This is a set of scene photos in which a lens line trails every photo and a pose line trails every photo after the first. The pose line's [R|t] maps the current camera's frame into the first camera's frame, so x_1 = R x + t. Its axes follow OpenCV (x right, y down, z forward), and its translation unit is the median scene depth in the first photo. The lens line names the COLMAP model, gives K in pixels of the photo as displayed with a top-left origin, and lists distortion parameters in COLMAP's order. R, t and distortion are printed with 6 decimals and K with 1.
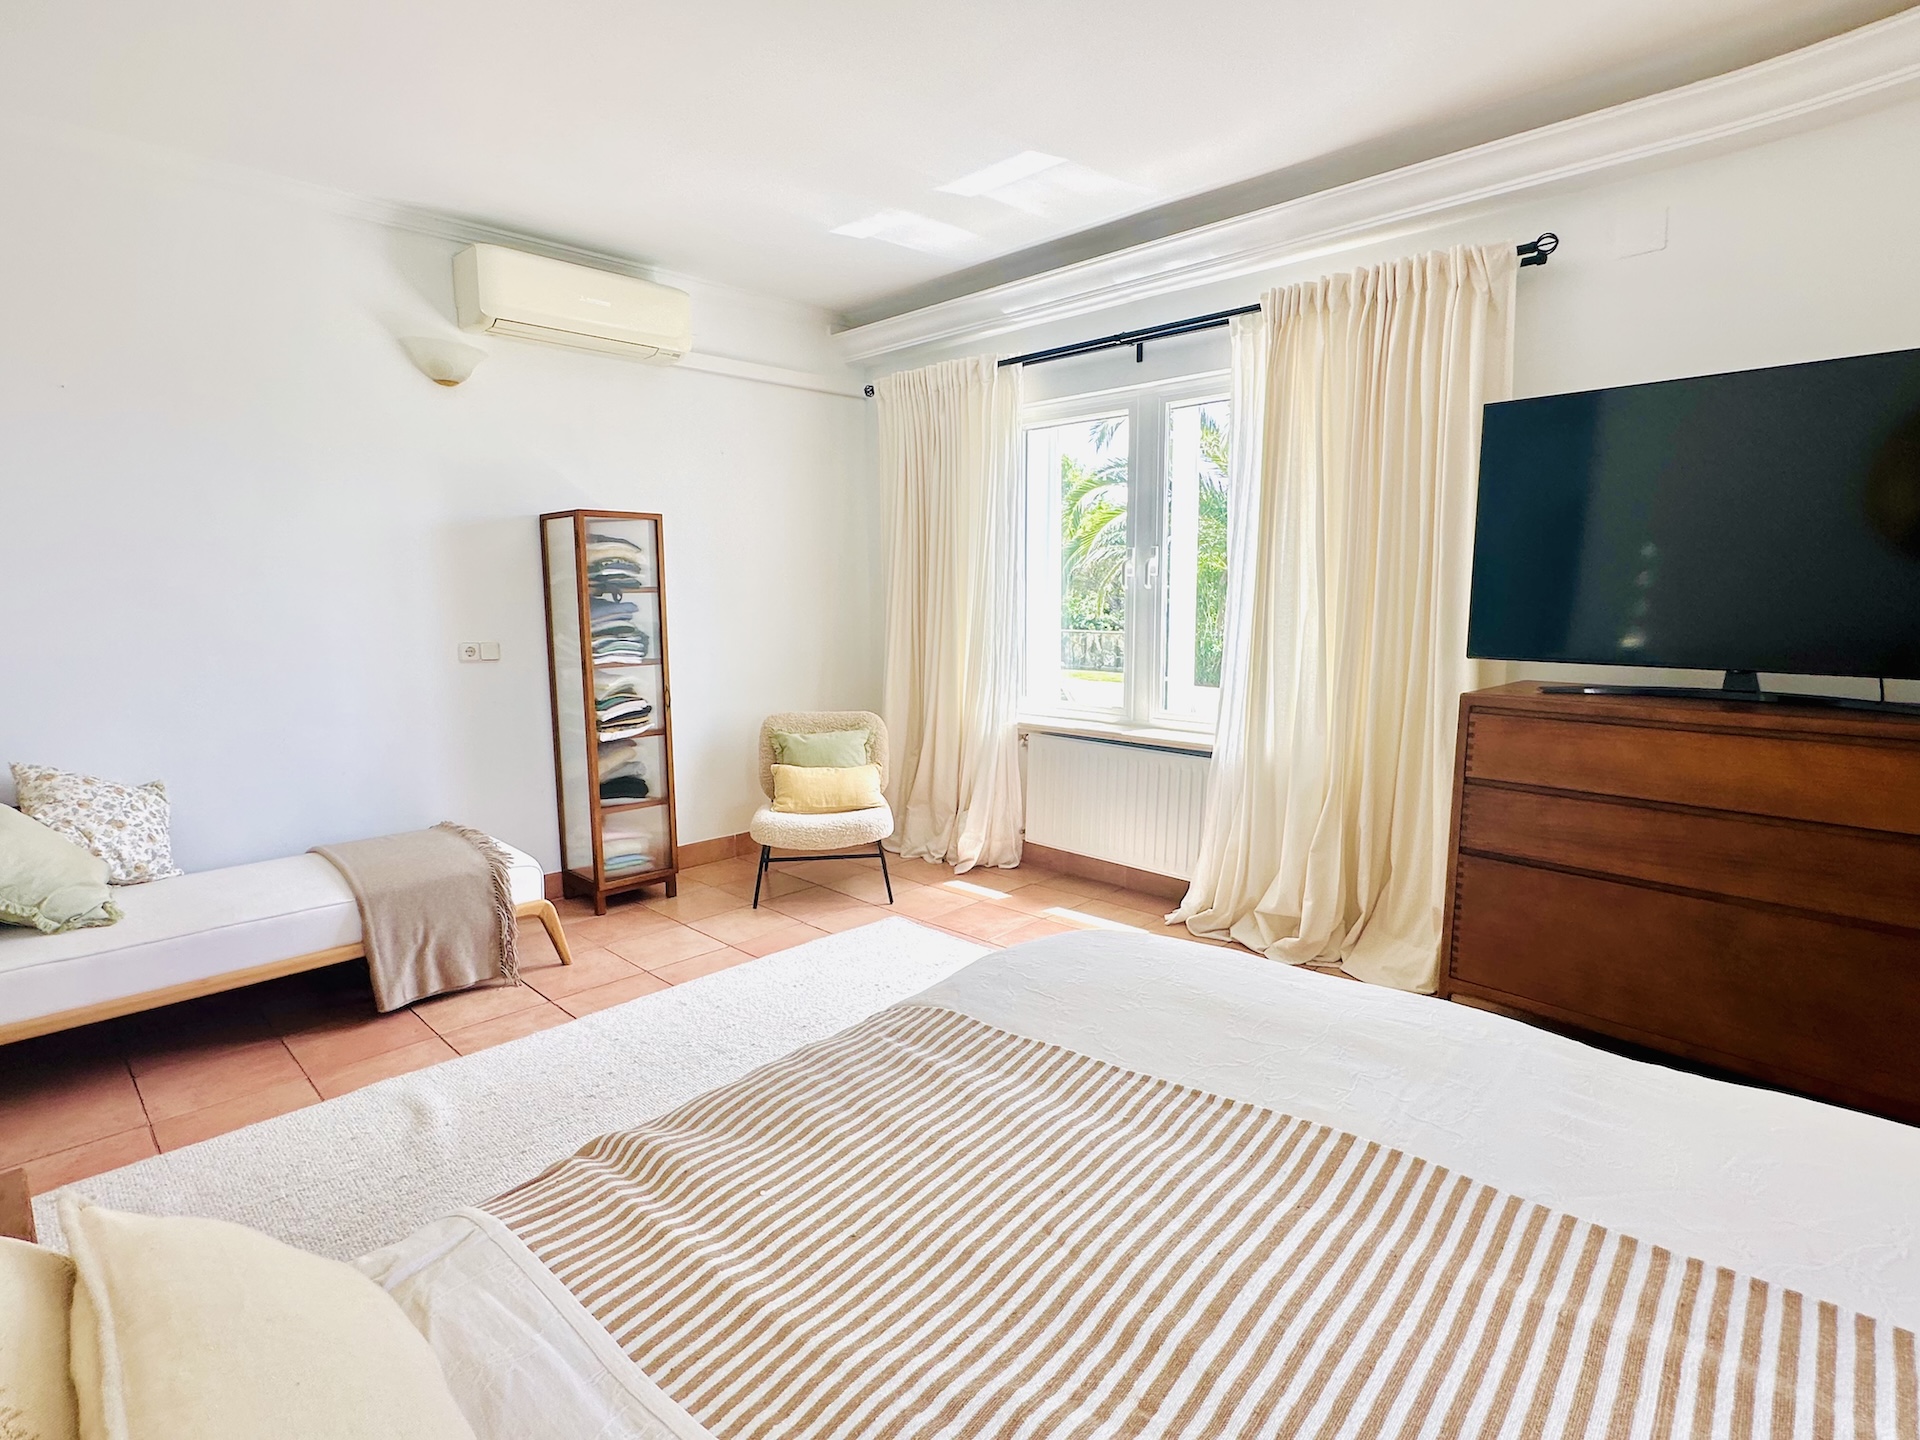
lens RADIAL K [[963.0, 0, 960.0], [0, 963.0, 720.0], [0, 0, 1]] dist [0.001056, 0.000106]
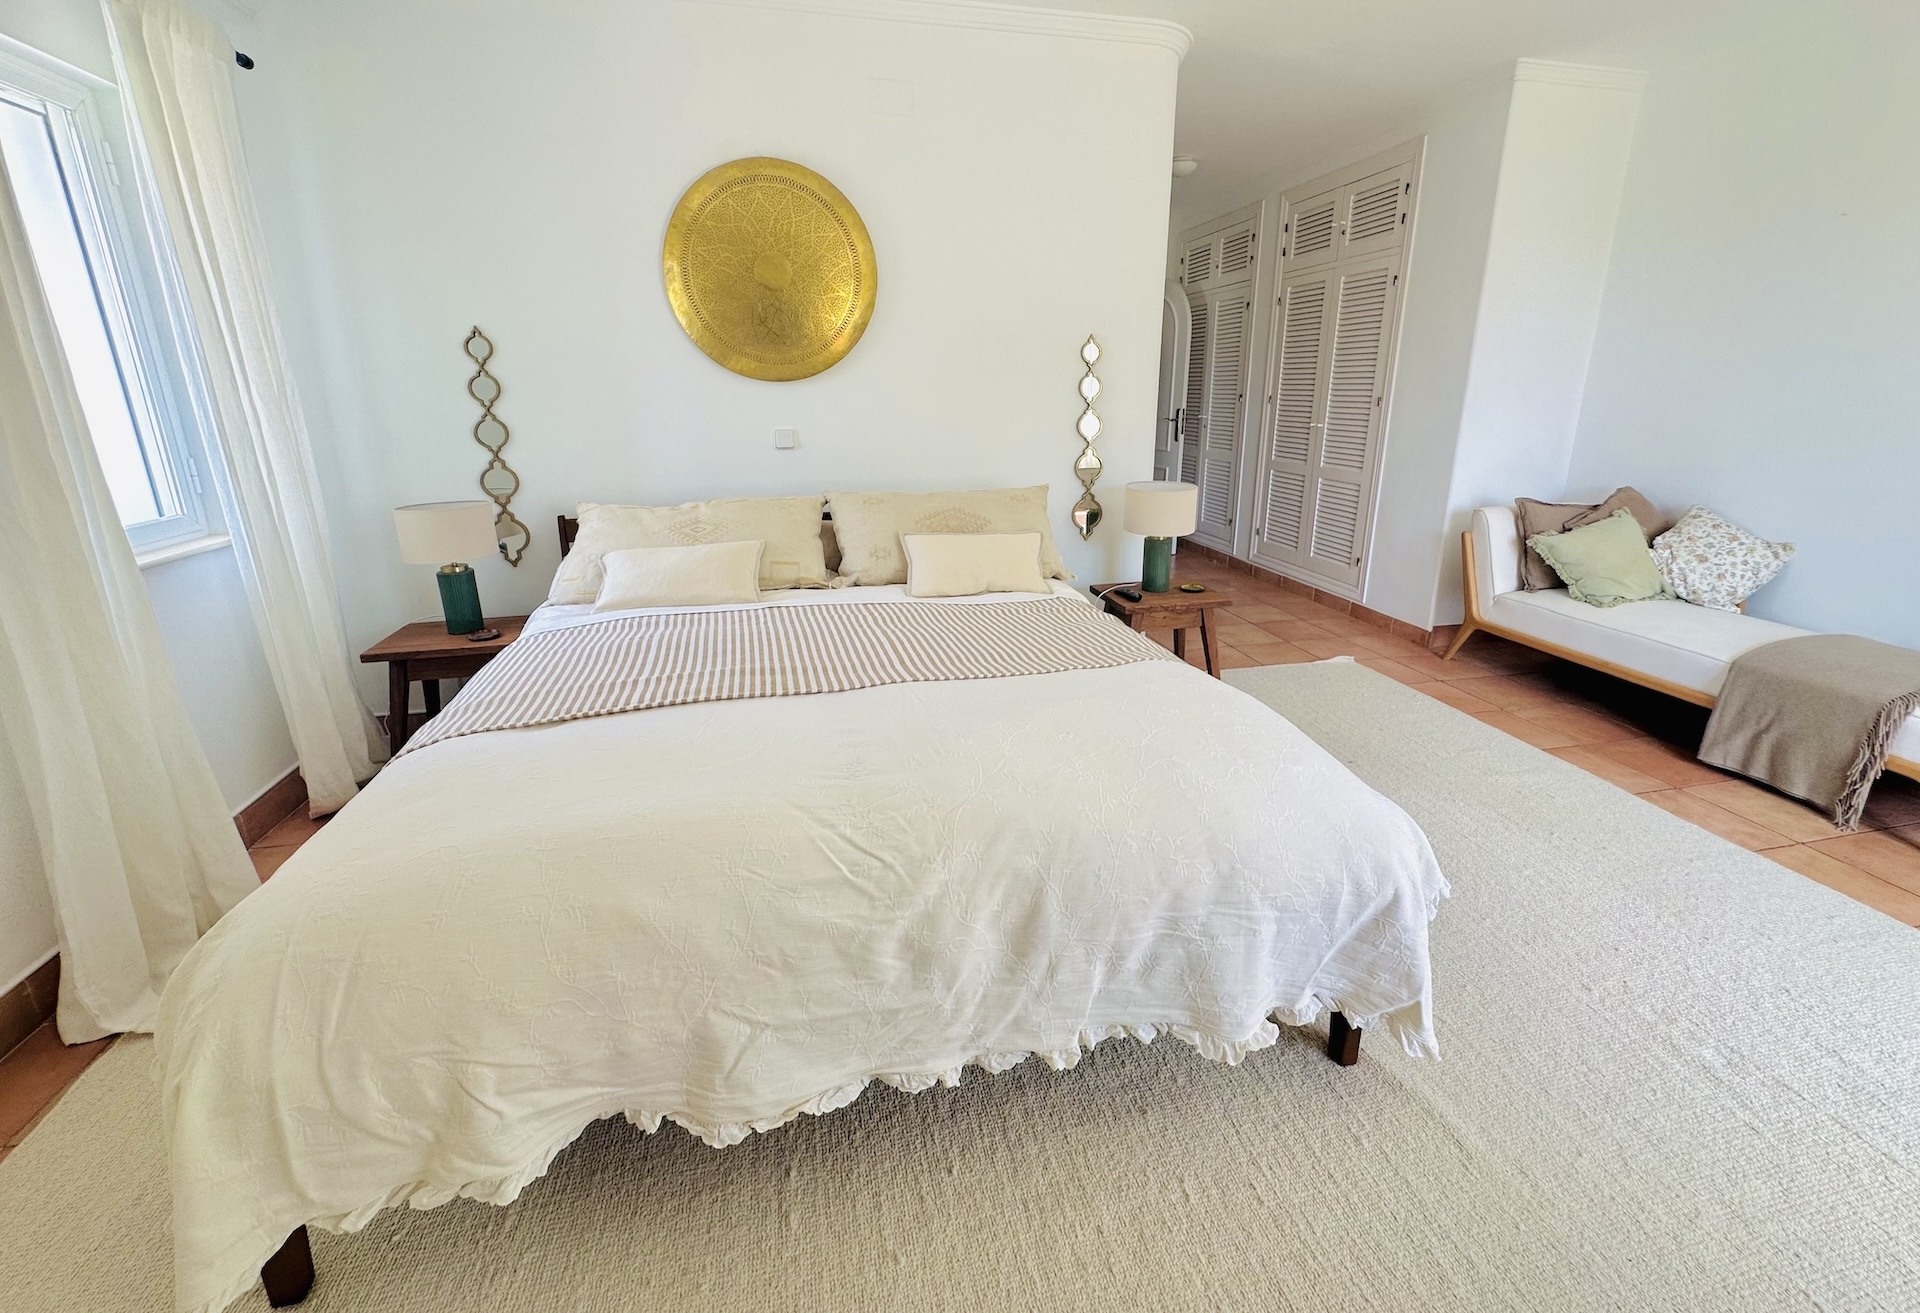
lens RADIAL K [[856.4, 0, 960.0], [0, 856.4, 656.5], [0, 0, 1]] dist [-0.000665, -0.000112]
pose [[-0.578671, 0.252801, -0.775391, 0.681553], [-0.101071, 0.921187, 0.375764, -0.108619], [0.809274, 0.295813, -0.507514, 0.758689]]
